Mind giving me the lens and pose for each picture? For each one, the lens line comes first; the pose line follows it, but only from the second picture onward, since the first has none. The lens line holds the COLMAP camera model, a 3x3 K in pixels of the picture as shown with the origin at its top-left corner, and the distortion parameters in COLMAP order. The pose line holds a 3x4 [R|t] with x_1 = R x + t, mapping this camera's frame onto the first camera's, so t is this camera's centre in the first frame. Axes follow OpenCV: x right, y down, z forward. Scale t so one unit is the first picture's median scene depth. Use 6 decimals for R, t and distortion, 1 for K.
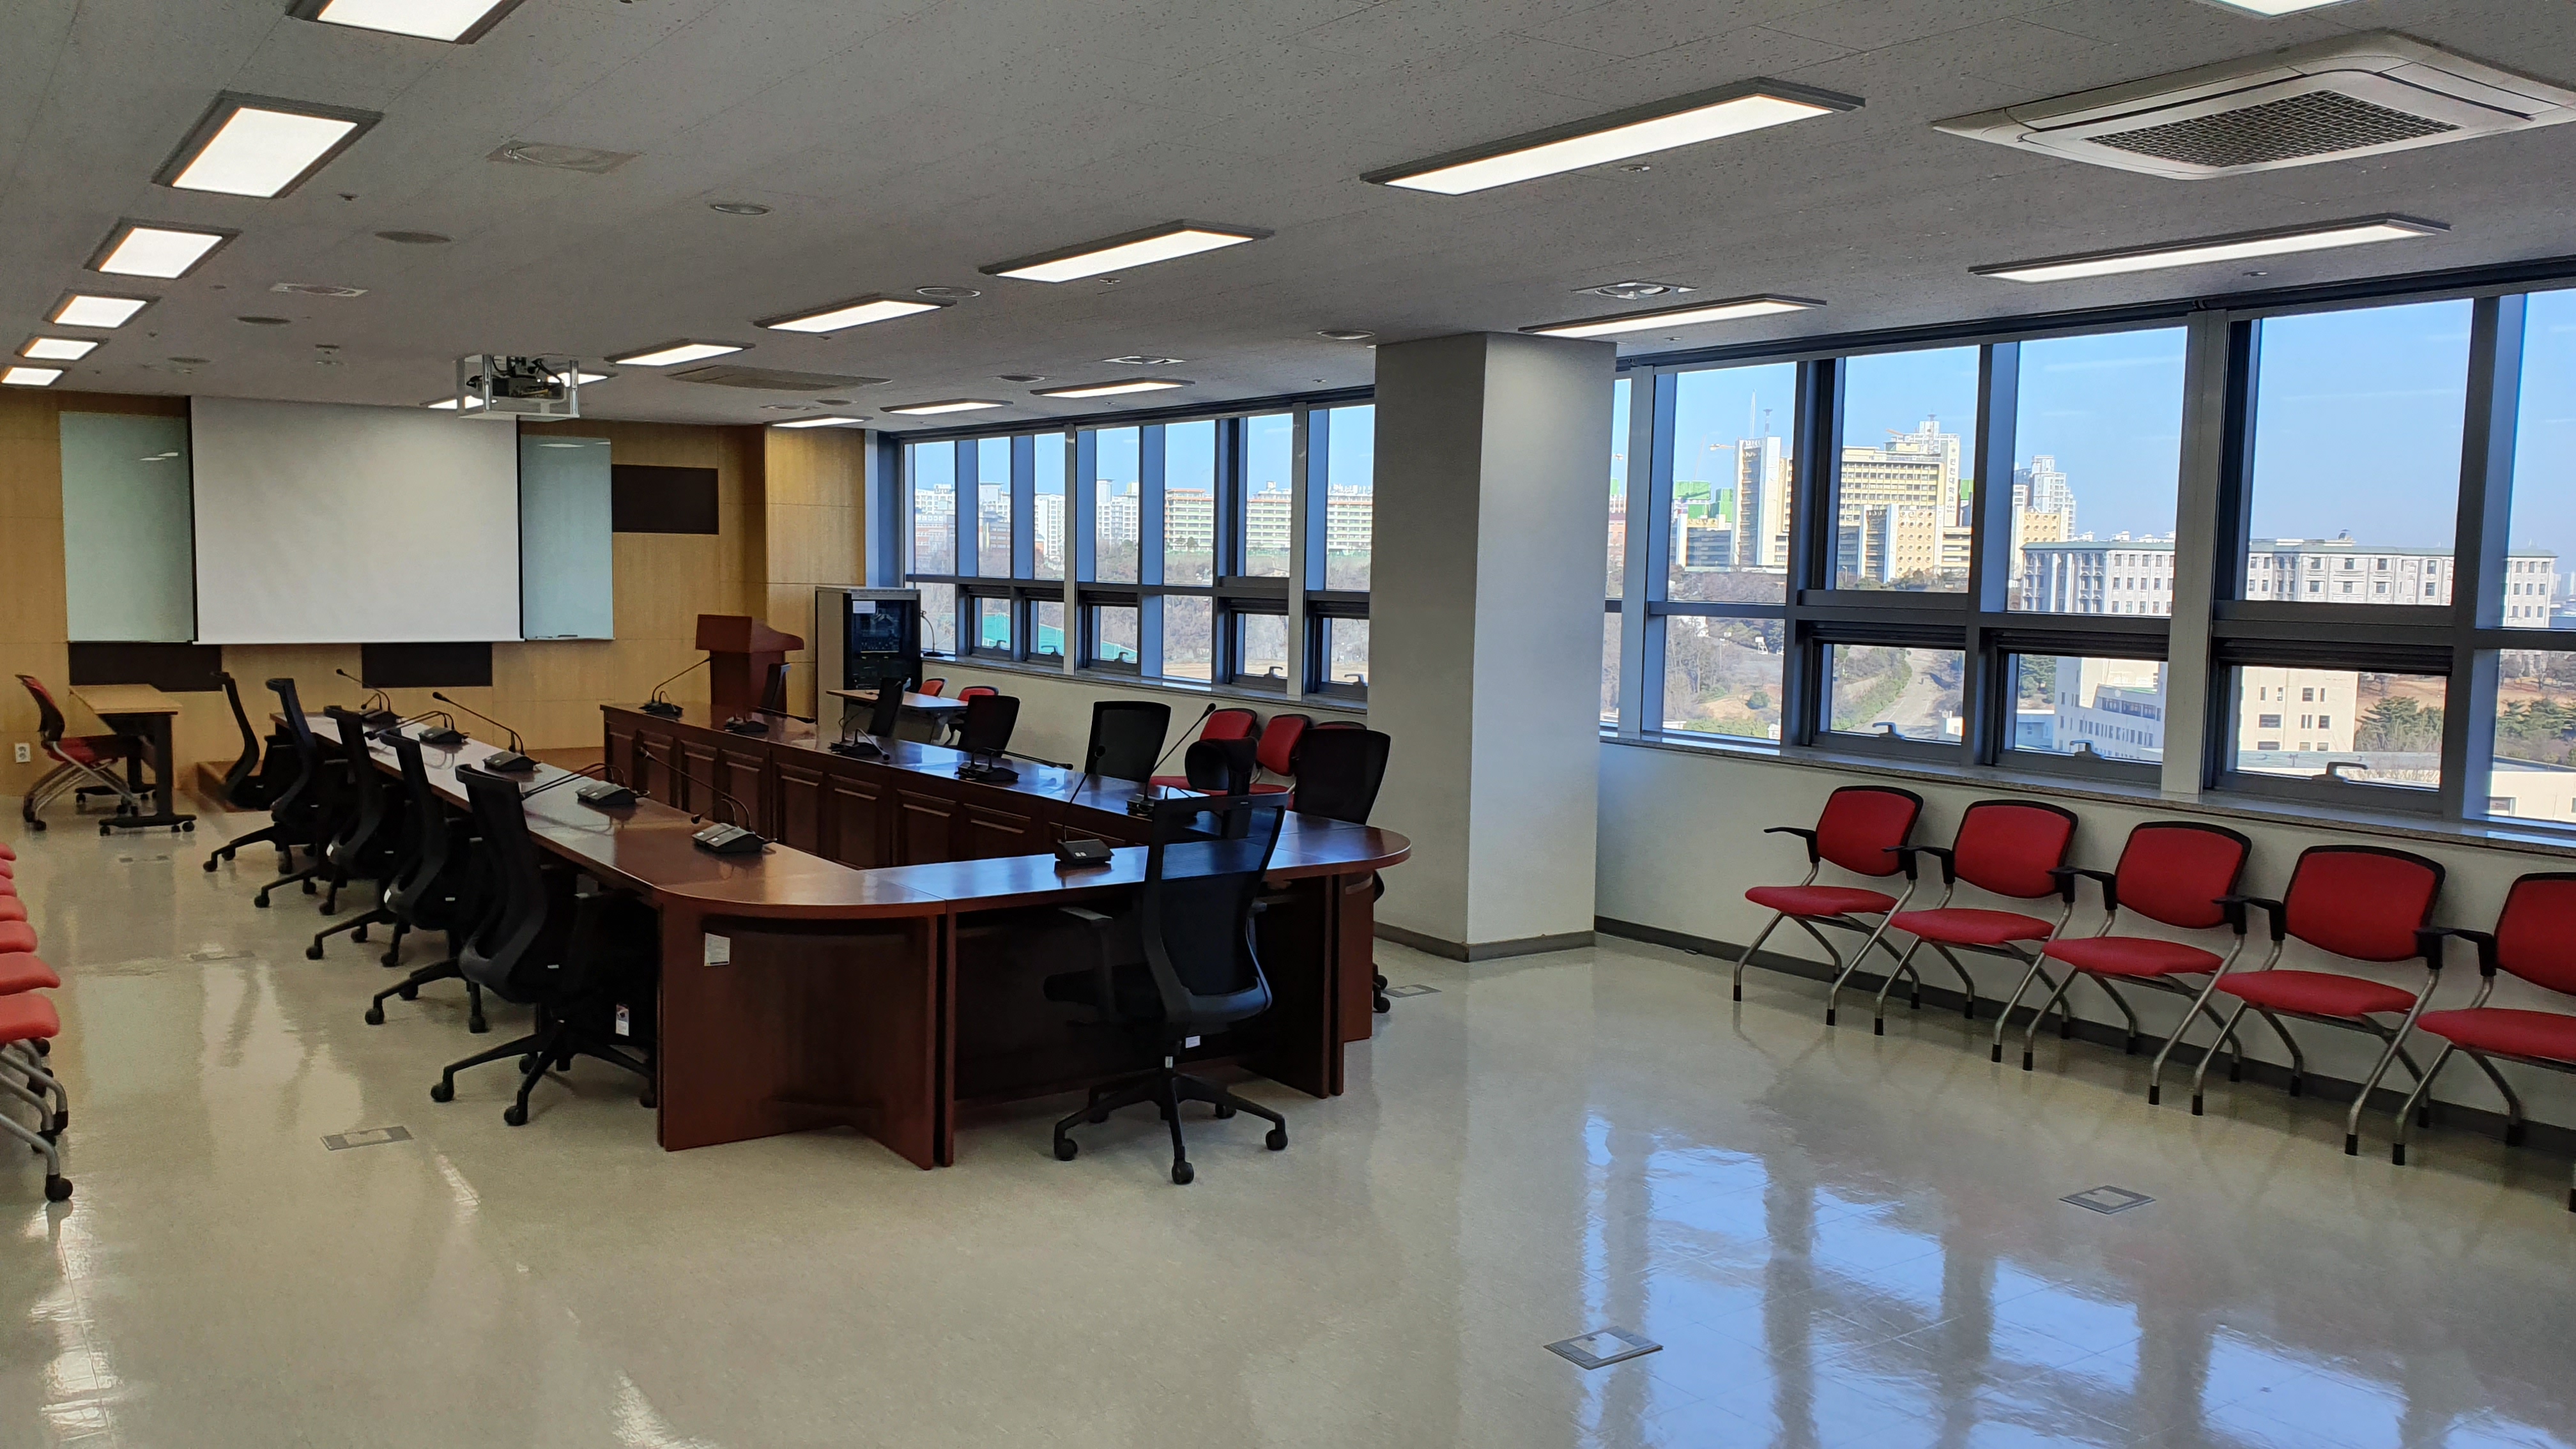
lens RADIAL K [[1952.9, 0, 1297.0], [0, 1952.9, 734.1], [0, 0, 1]] dist [0.026862, -0.072024]
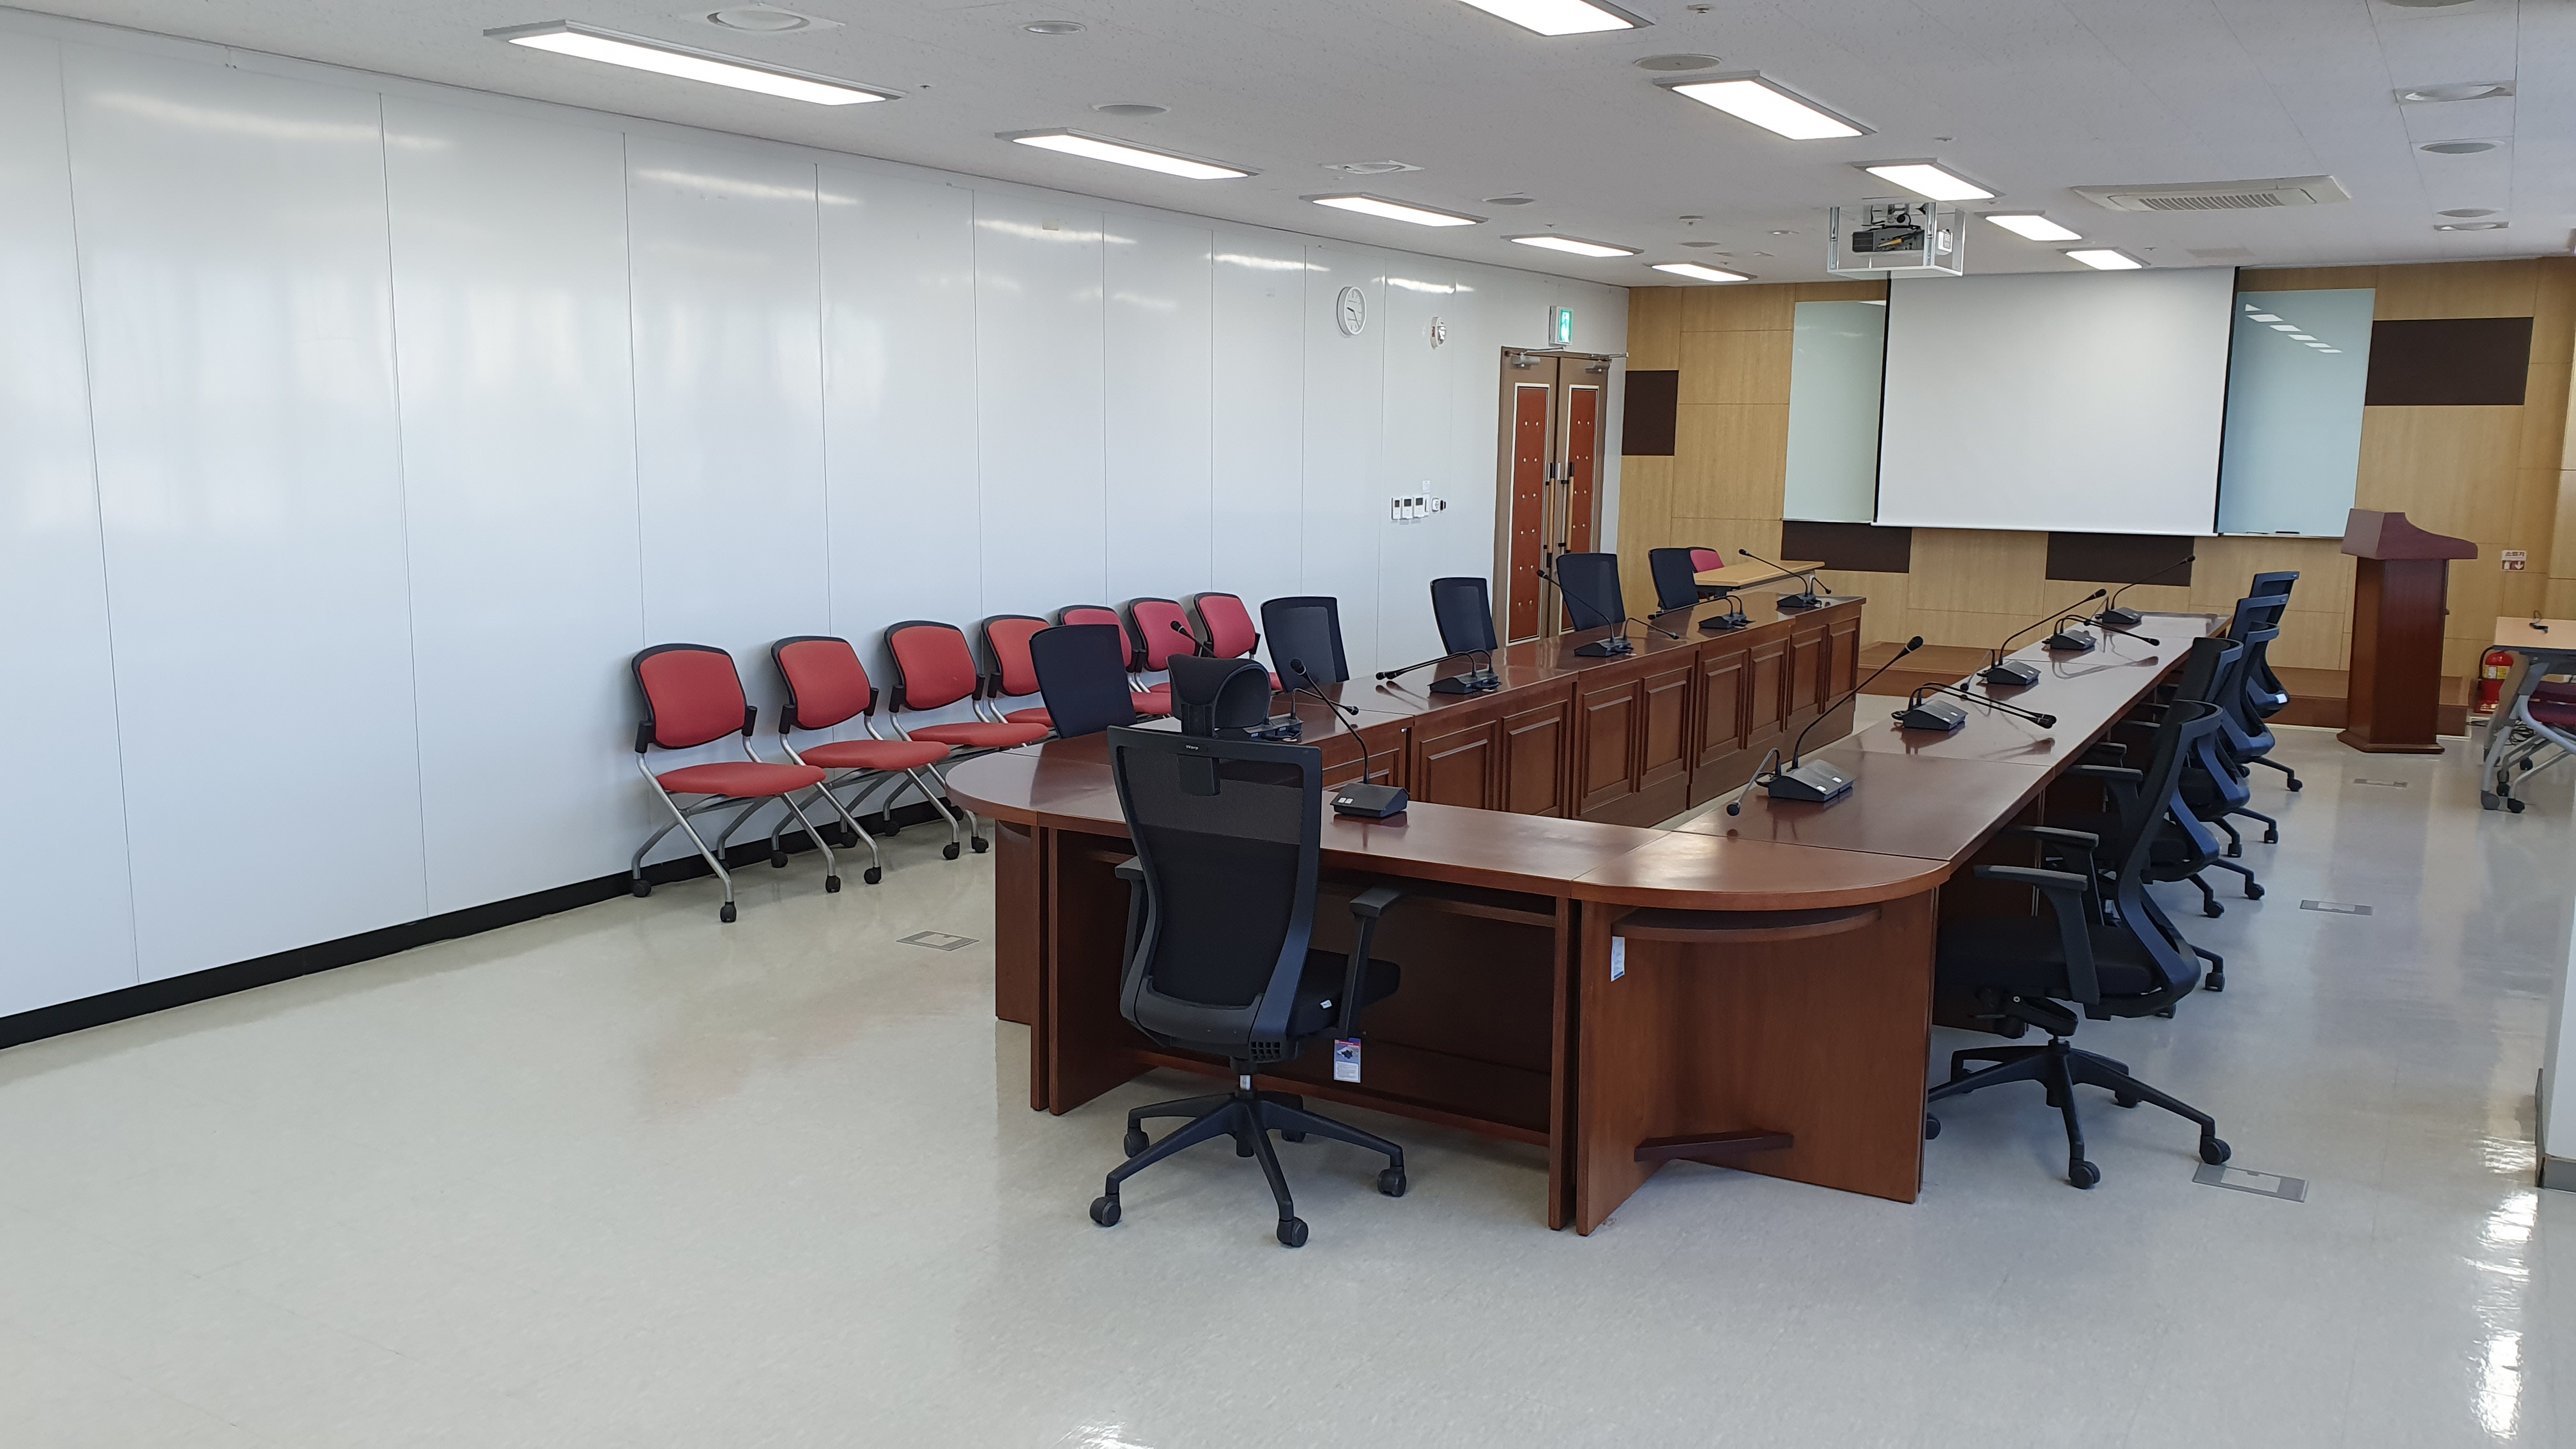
lens RADIAL K [[1952.9, 0, 1256.5], [0, 1952.9, 752.1], [0, 0, 1]] dist [0.026862, -0.072024]
pose [[0.381642, 0.131328, -0.914933, 0.241129], [-0.075038, 0.990990, 0.110945, -0.016696], [0.921259, 0.026313, 0.388058, 0.279550]]
